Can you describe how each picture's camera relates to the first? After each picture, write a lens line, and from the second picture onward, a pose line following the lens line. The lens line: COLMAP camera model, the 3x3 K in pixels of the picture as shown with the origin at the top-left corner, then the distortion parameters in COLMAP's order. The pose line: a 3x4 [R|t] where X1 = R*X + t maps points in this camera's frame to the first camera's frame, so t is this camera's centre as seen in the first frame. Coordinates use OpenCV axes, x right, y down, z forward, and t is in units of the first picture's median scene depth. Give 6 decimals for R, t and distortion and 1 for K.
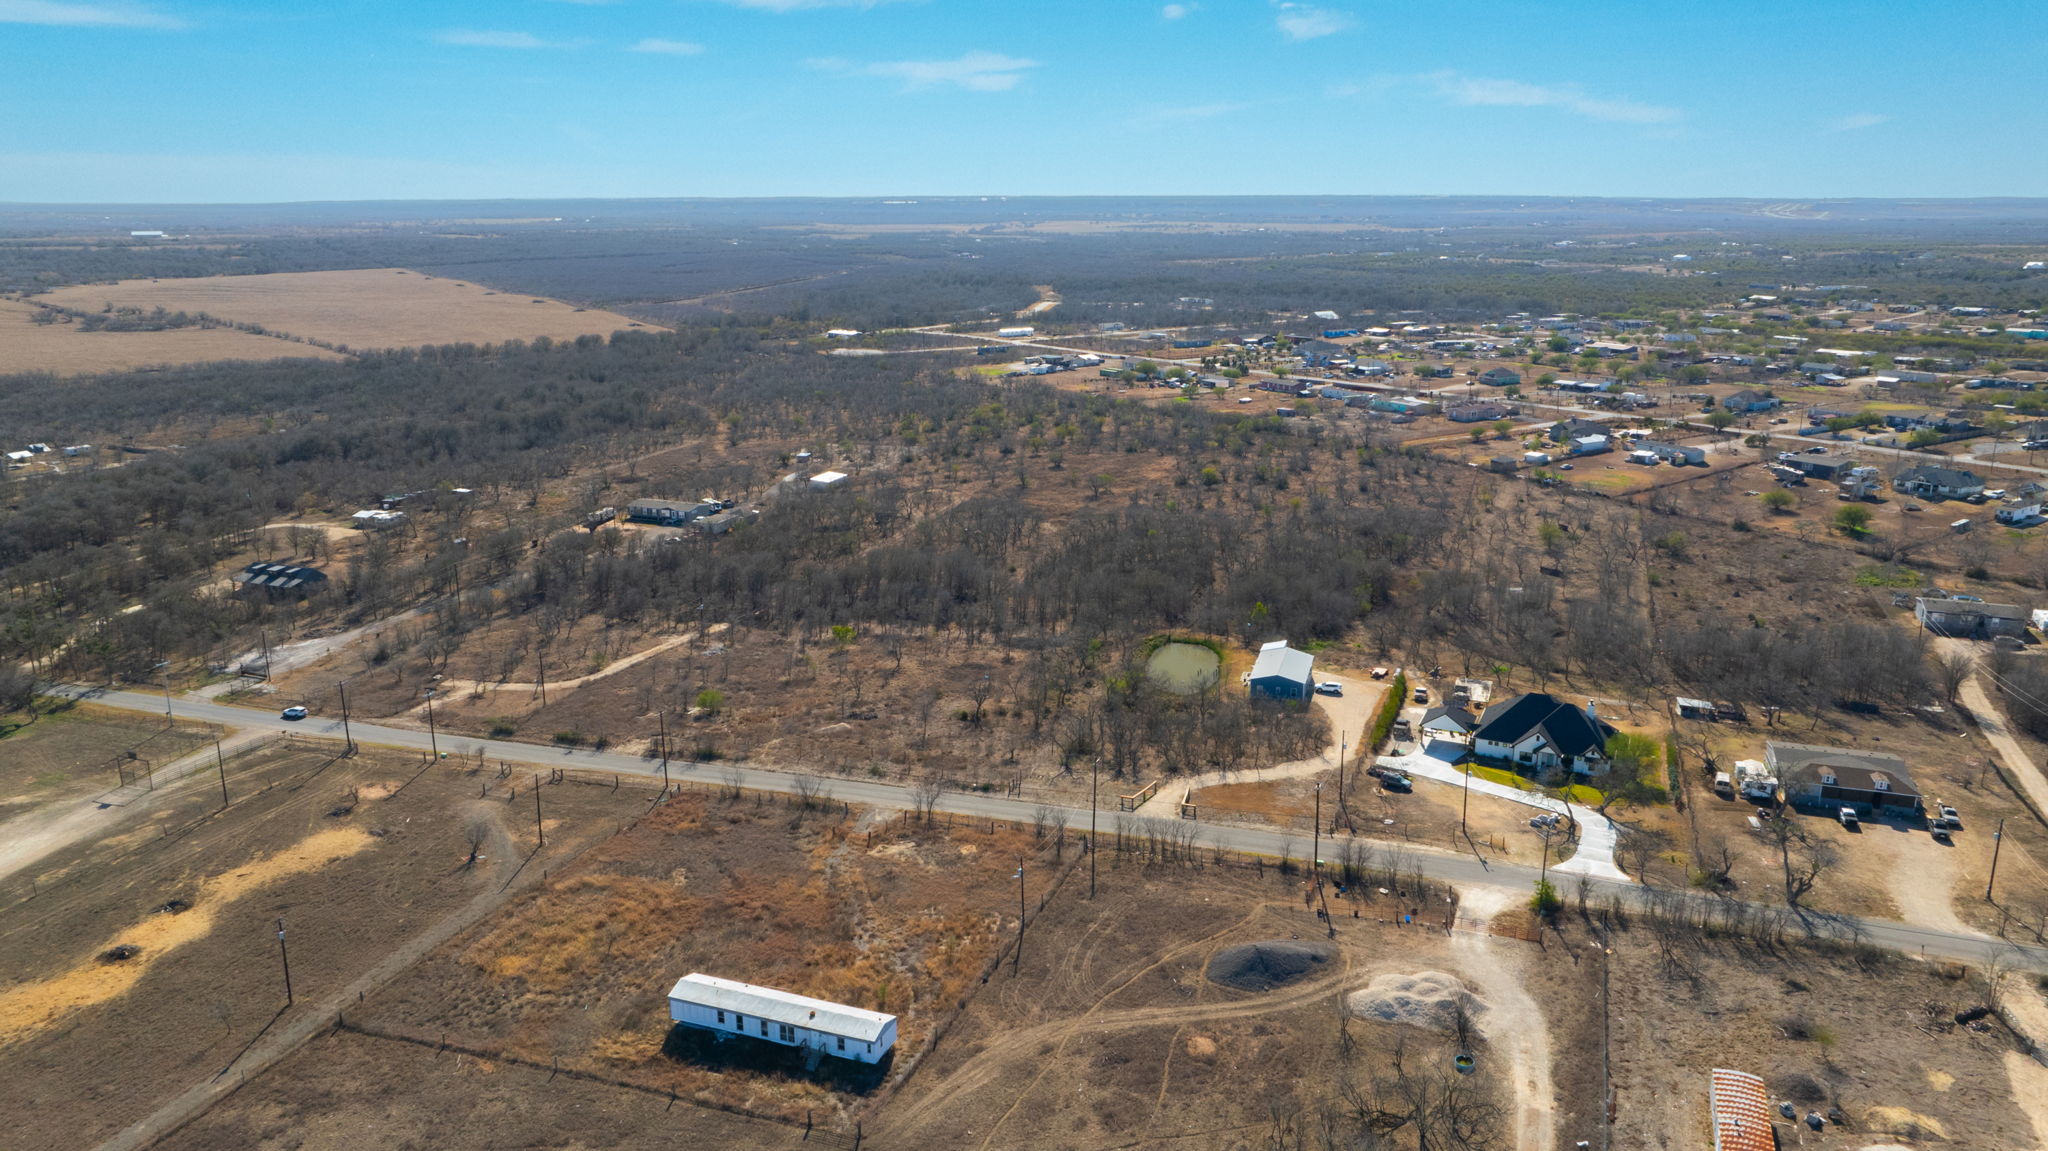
lens RADIAL K [[1469.0, 0, 1035.0], [0, 1469.0, 579.2], [0, 0, 1]] dist [-0.021144, 0.013118]
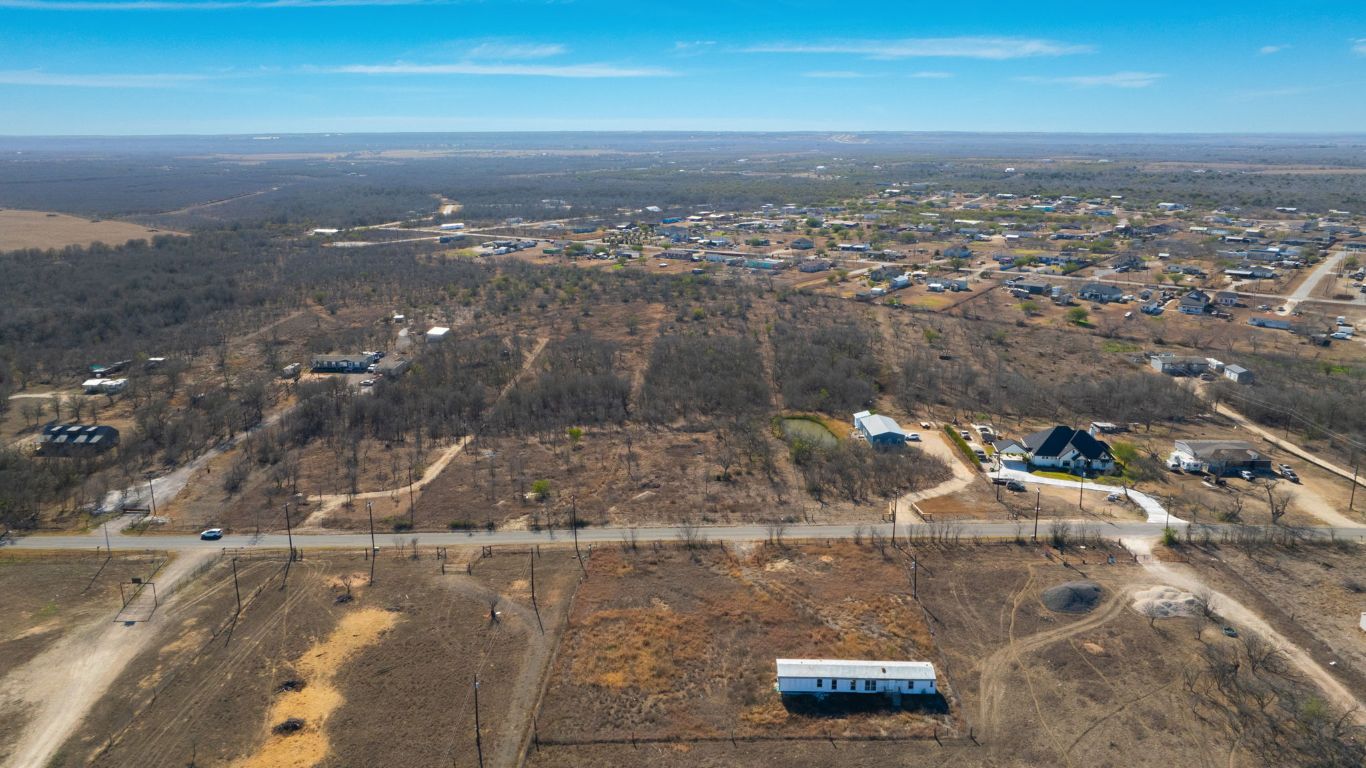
lens RADIAL K [[976.2, 0, 690.7], [0, 976.2, 381.8], [0, 0, 1]] dist [-0.007122, -0.028478]
pose [[0.948377, -0.080391, 0.306787, -0.341633], [0.081806, 0.996614, 0.008267, -0.014280], [-0.306412, 0.017257, 0.951742, 0.049956]]
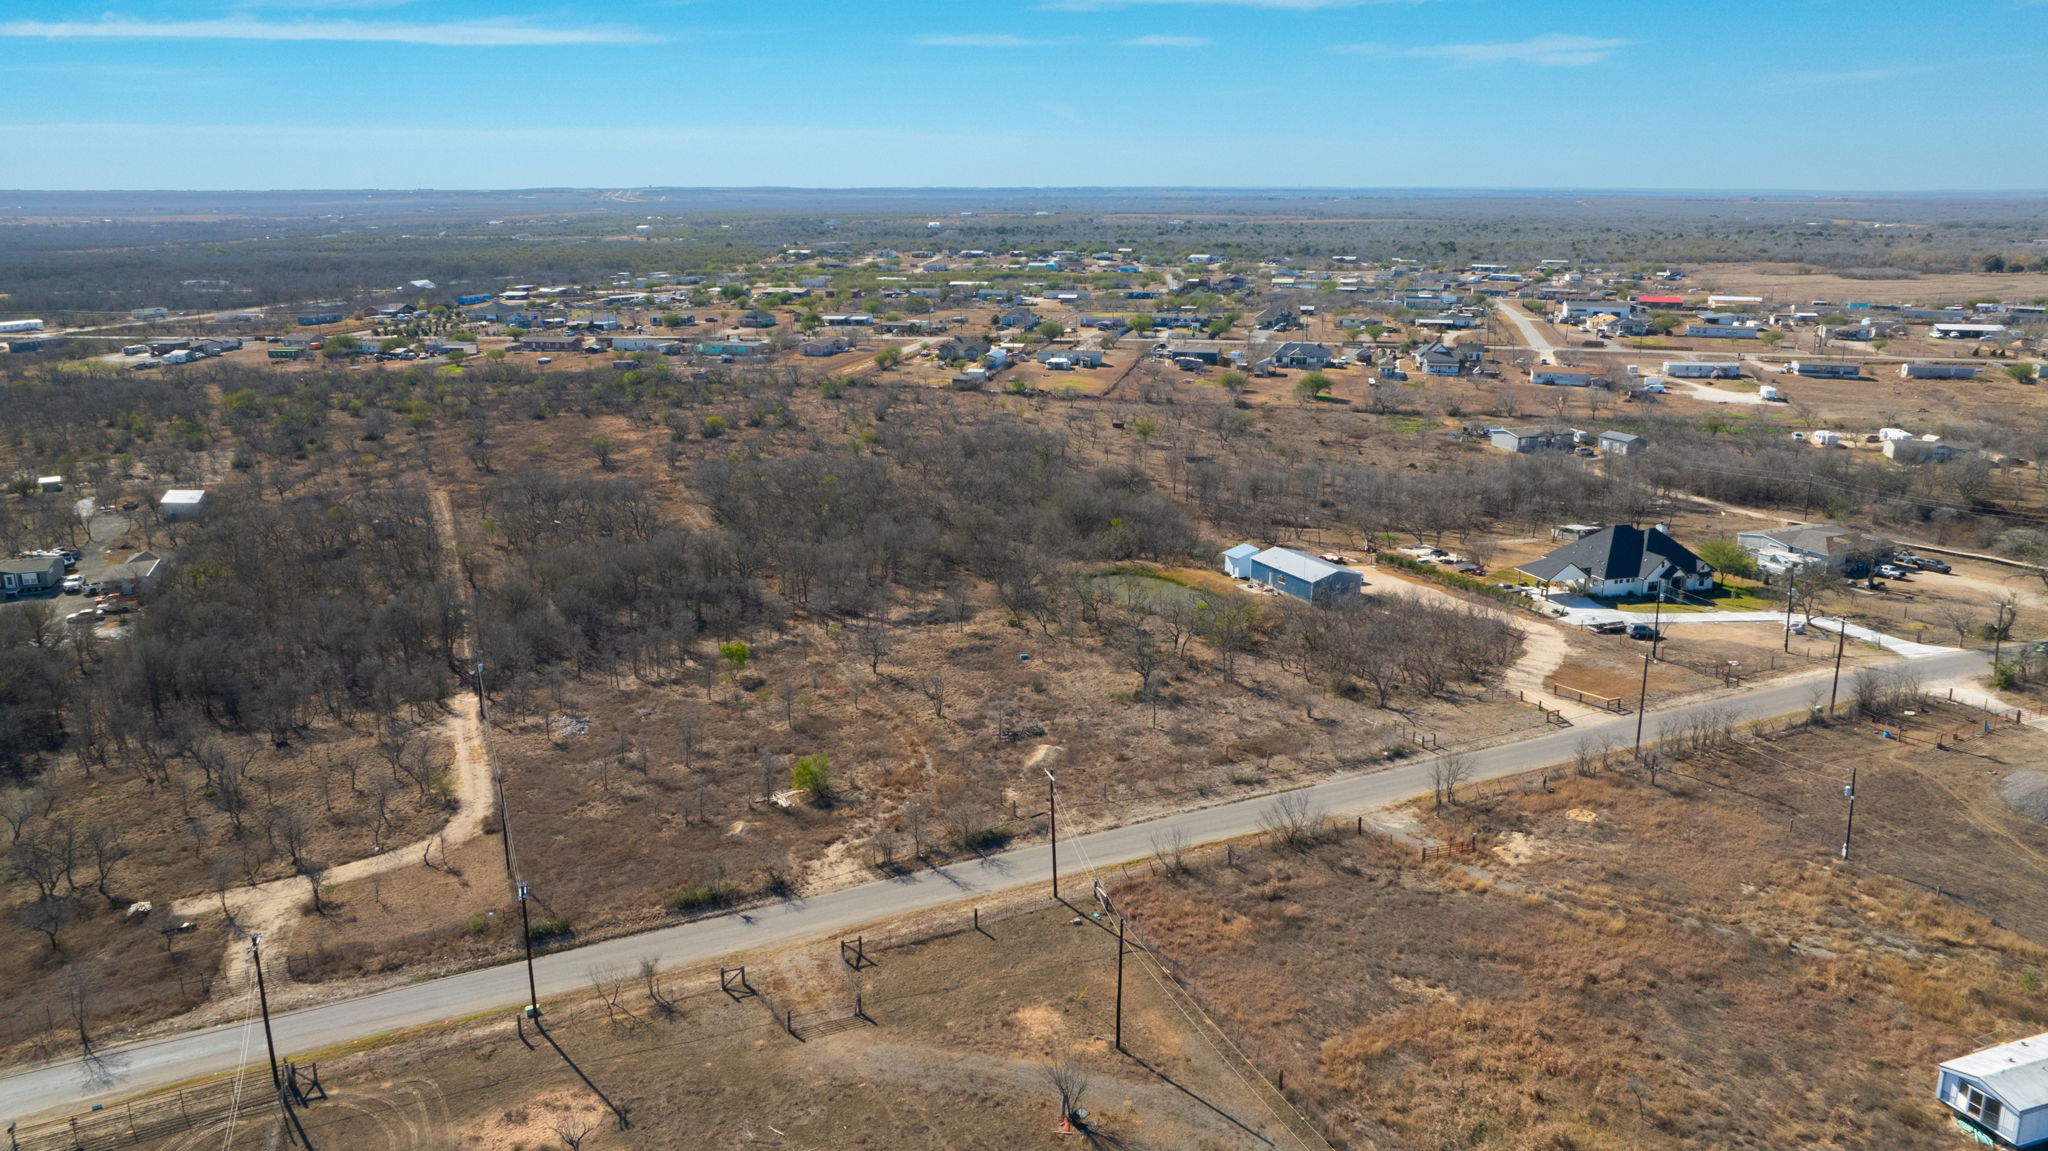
lens RADIAL K [[1454.5, 0, 1037.9], [0, 1454.5, 572.9], [0, 0, 1]] dist [-0.027408, 0.018469]
pose [[0.728392, -0.177872, 0.661670, -0.499549], [0.176389, 0.981845, 0.069766, -0.023088], [-0.662067, 0.065895, 0.746542, 0.451957]]
